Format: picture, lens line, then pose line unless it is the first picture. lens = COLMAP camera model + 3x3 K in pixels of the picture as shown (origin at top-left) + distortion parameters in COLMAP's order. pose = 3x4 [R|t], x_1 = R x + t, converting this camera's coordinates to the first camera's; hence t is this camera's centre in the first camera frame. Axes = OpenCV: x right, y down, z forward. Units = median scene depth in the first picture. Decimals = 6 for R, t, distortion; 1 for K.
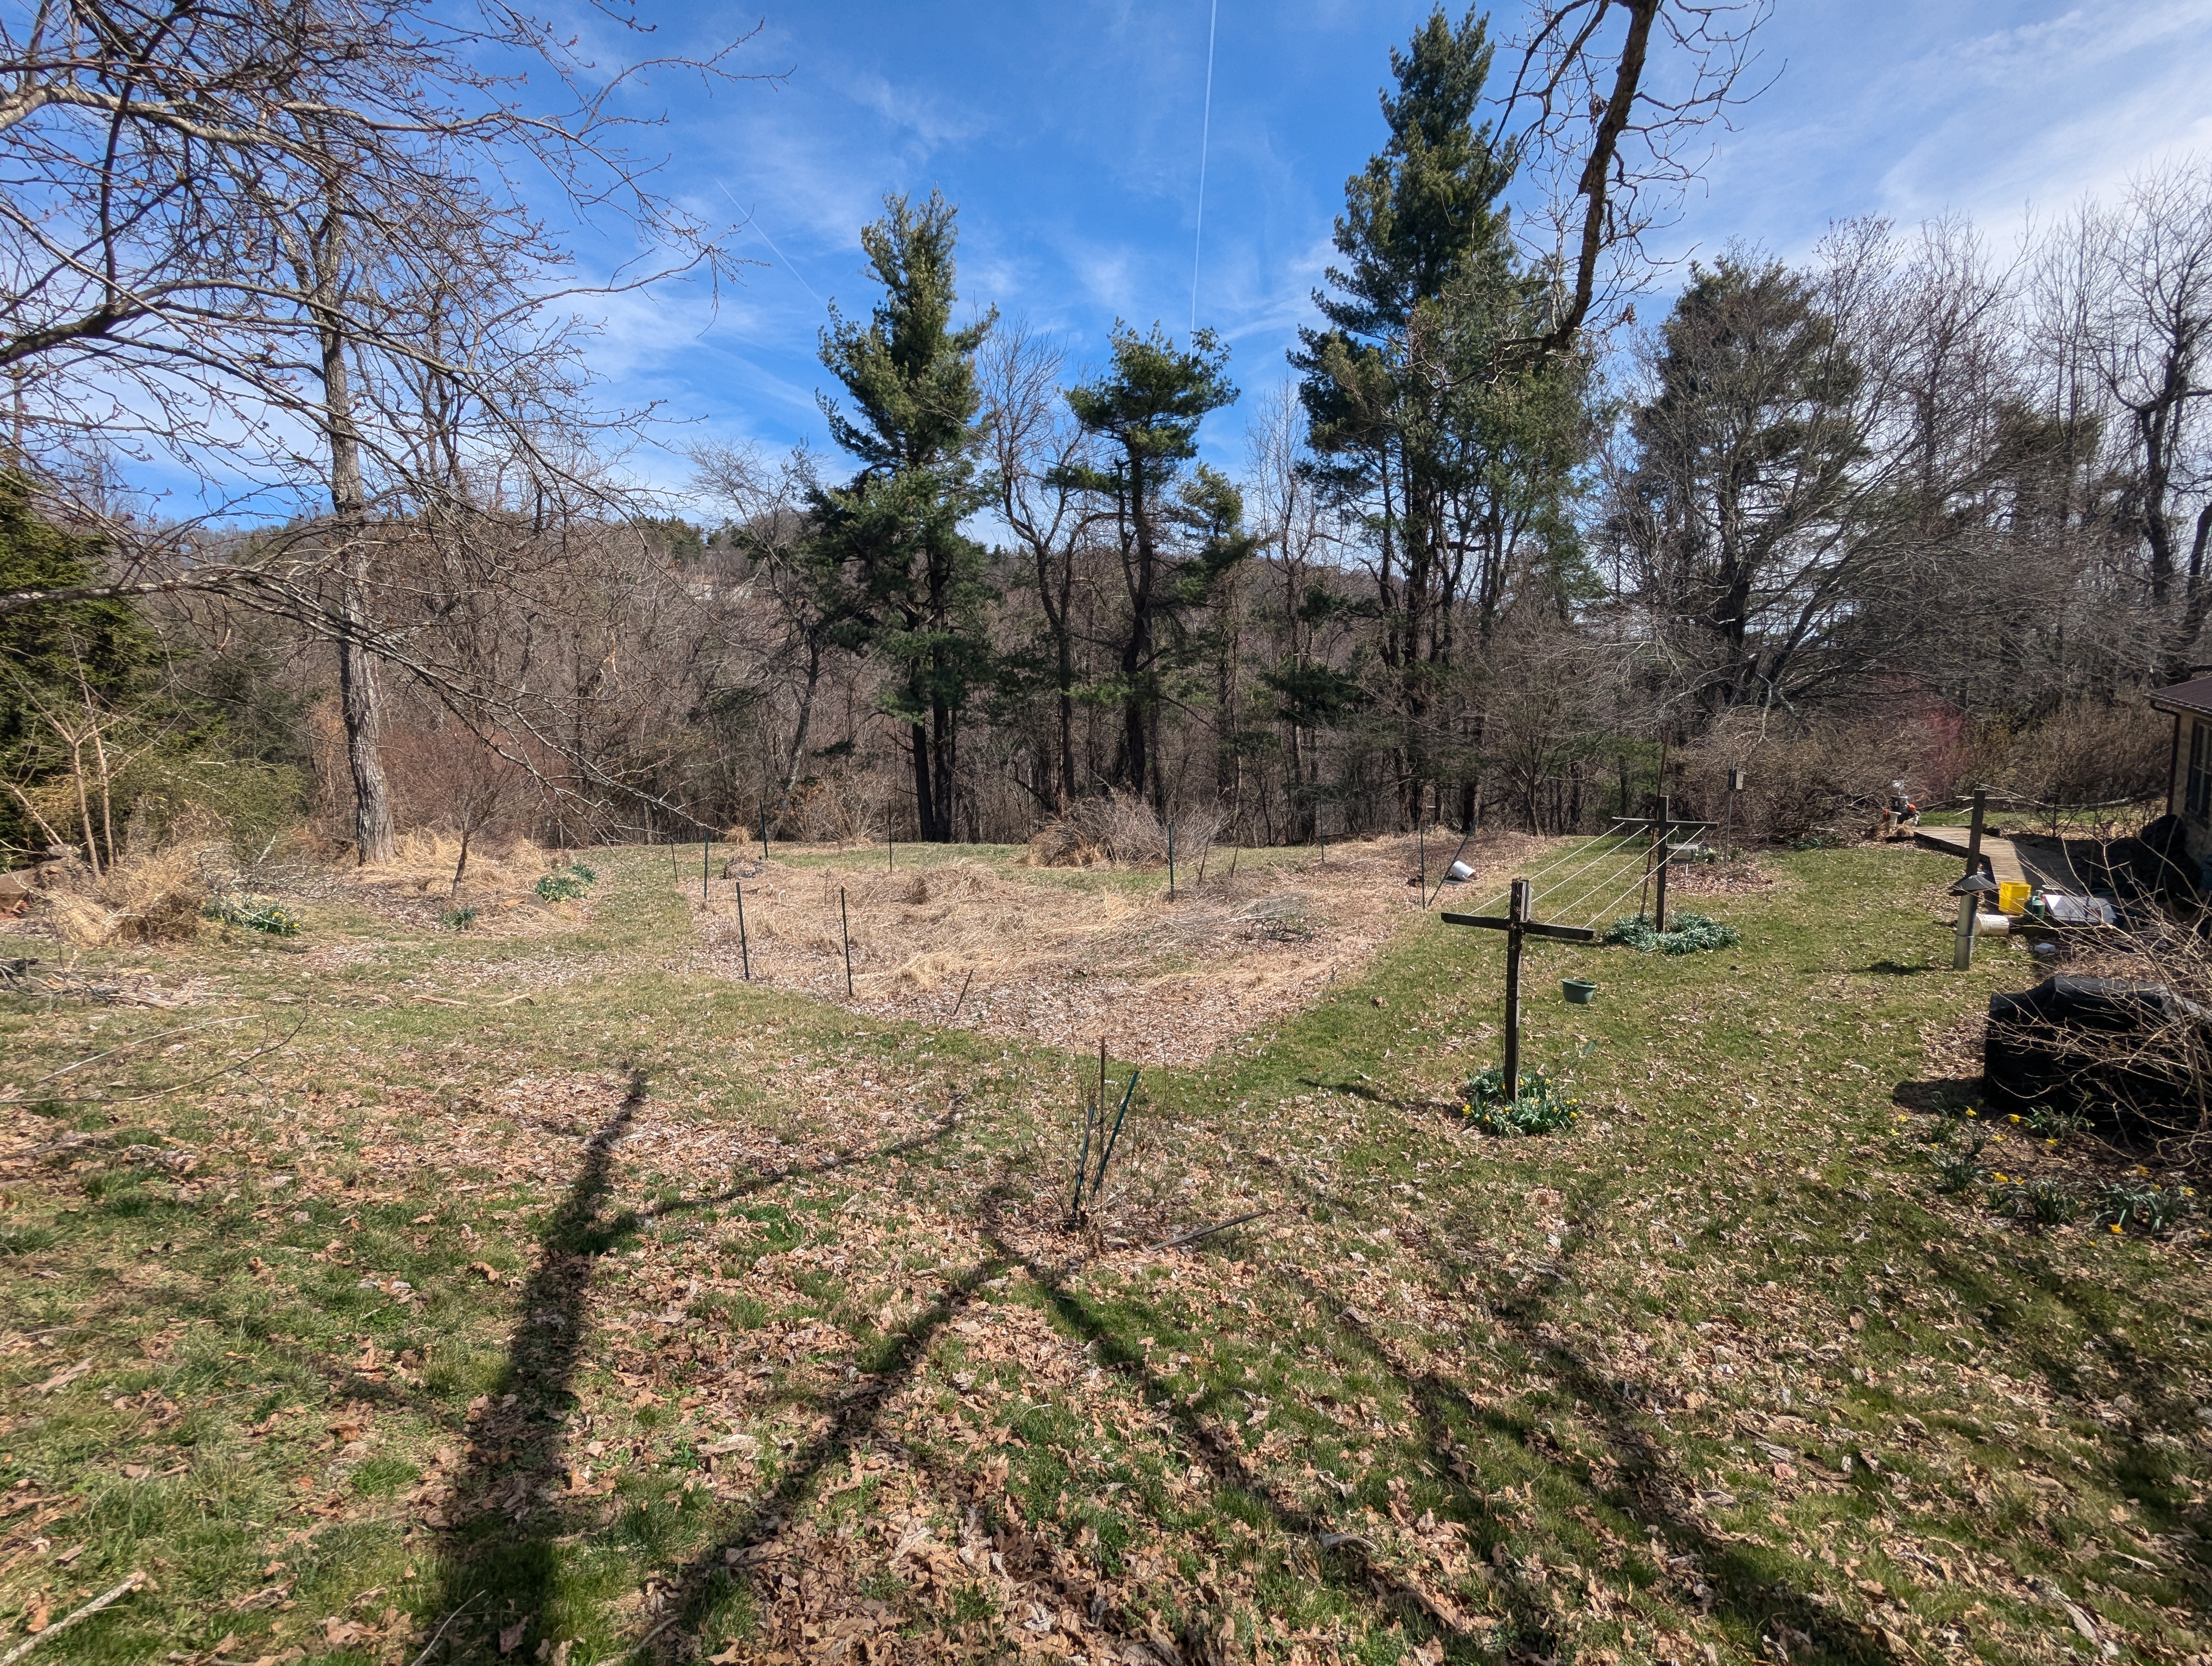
lens RADIAL K [[1072.0, 0, 1106.0], [0, 1072.0, 833.0], [0, 0, 1]] dist [-0.002966, -0.001118]
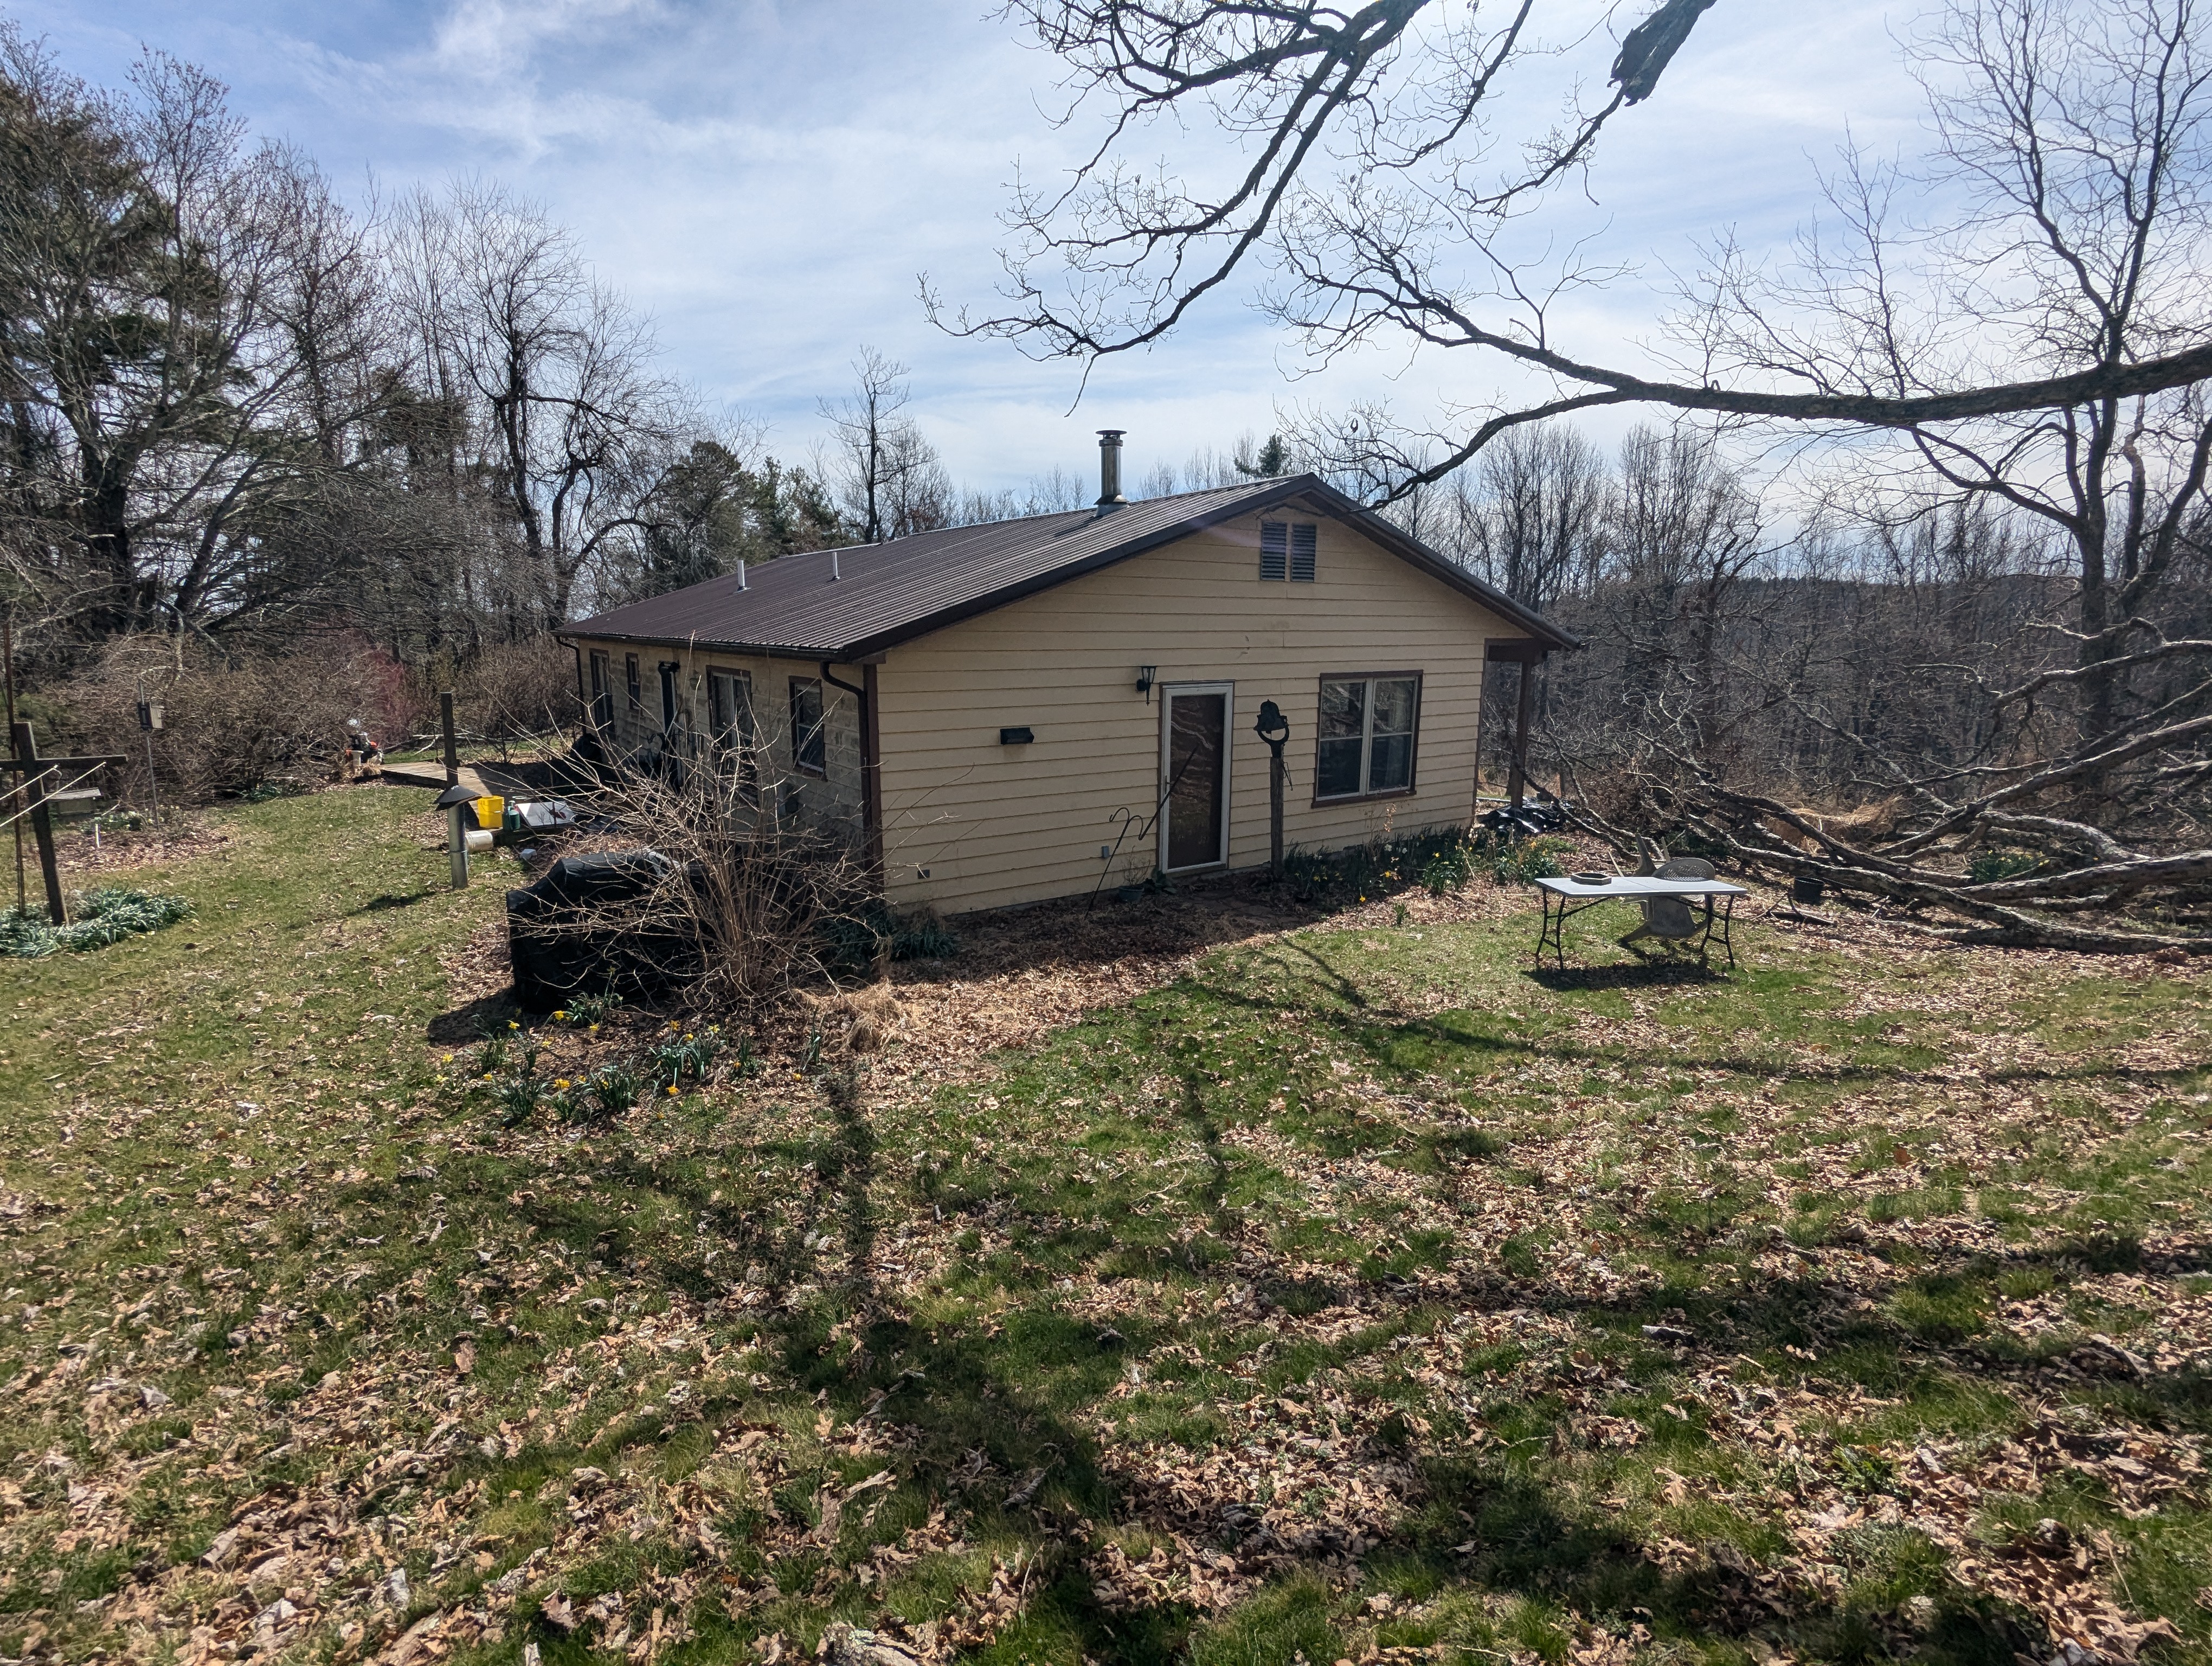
lens RADIAL K [[1047.4, 0, 1106.0], [0, 1047.4, 833.0], [0, 0, 1]] dist [-0.018010, 0.007672]
pose [[0.299239, -0.142841, 0.943426, 0.137203], [0.117988, 0.986683, 0.111967, 0.054329], [-0.946855, 0.077808, 0.312107, 0.211461]]
